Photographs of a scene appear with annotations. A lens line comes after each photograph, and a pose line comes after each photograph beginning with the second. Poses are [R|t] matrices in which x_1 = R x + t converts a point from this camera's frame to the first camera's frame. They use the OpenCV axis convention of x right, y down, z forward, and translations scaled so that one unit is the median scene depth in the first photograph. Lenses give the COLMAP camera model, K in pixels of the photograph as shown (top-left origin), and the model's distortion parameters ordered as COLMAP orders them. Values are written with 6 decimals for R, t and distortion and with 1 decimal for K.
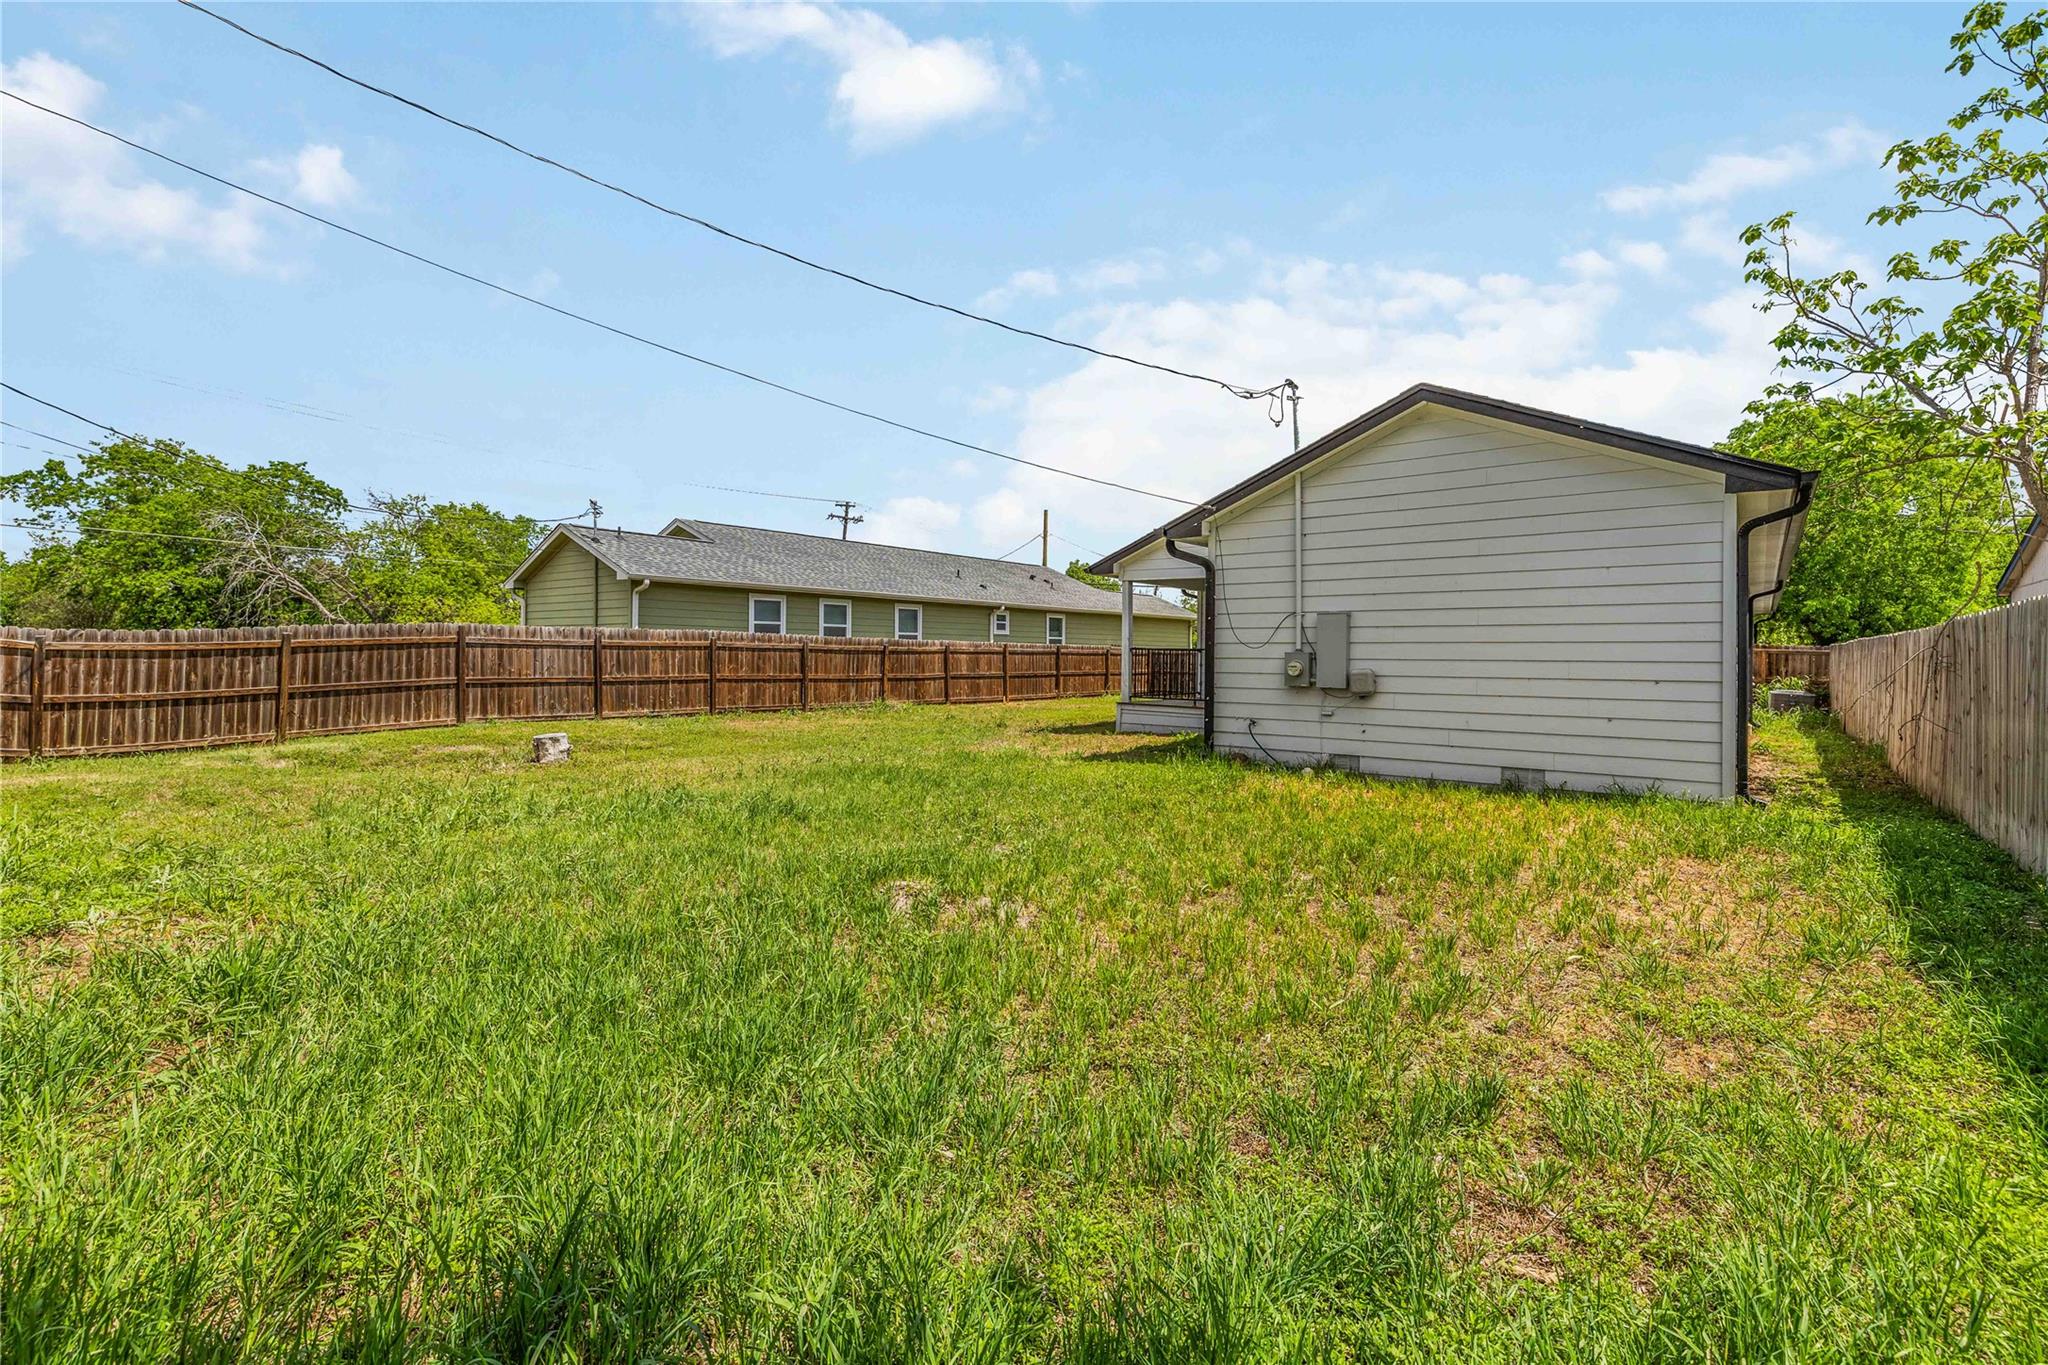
lens RADIAL K [[936.3, 0, 997.8], [0, 936.3, 657.3], [0, 0, 1]] dist [0.002180, 0.000220]
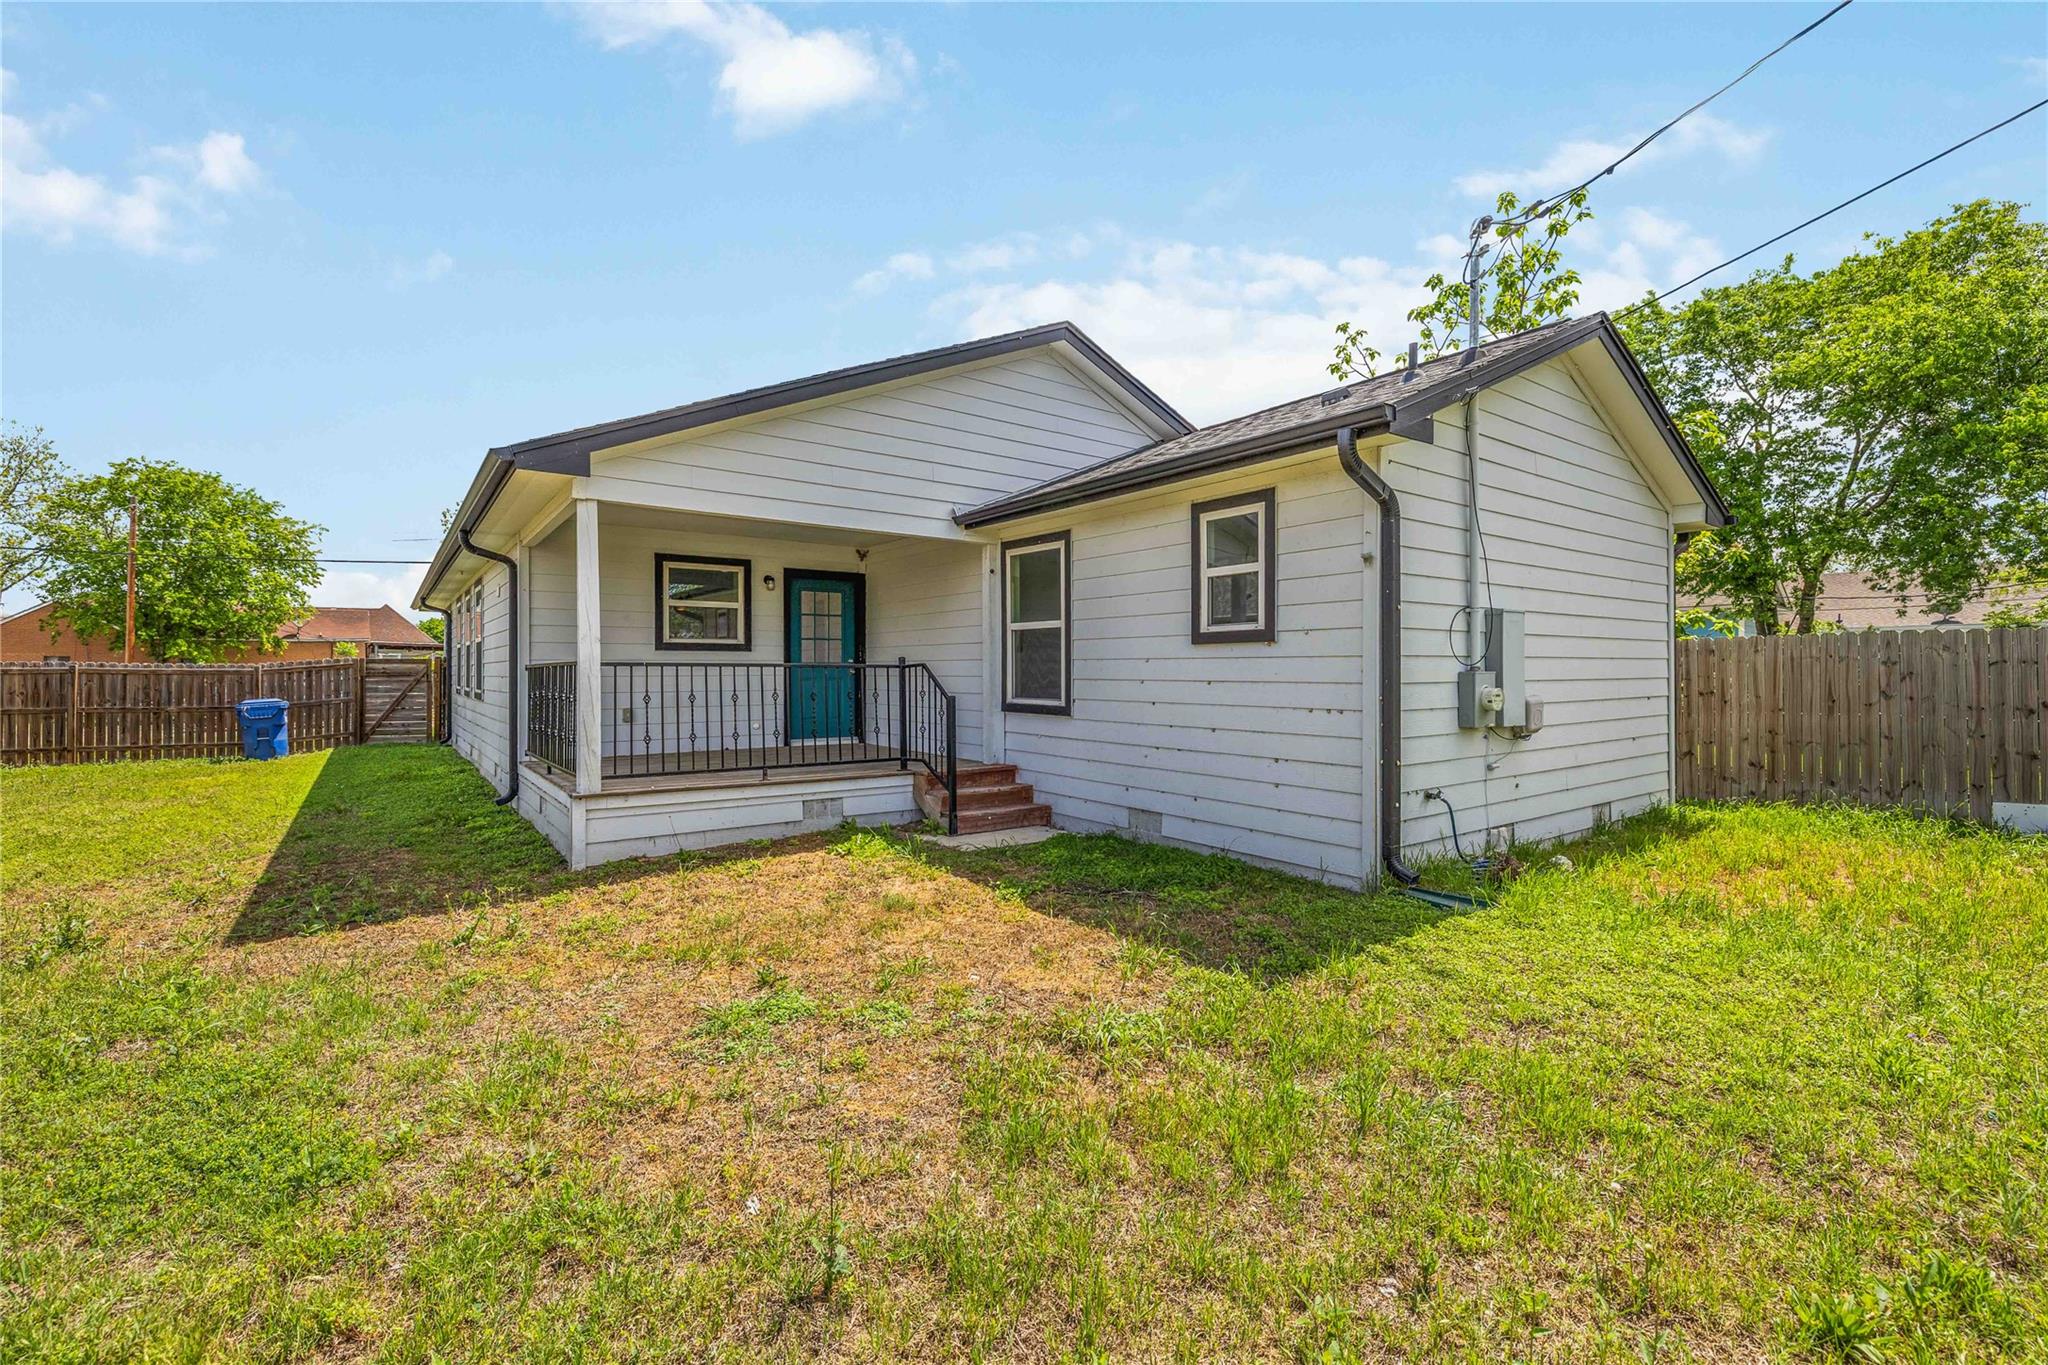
lens RADIAL K [[879.0, 0, 1016.6], [0, 879.0, 672.5], [0, 0, 1]] dist [0.003165, 0.000605]
pose [[0.244906, -0.012138, 0.969471, -0.157554], [0.007319, 0.999916, 0.010670, -0.006493], [-0.969519, 0.004482, 0.244974, 0.581905]]
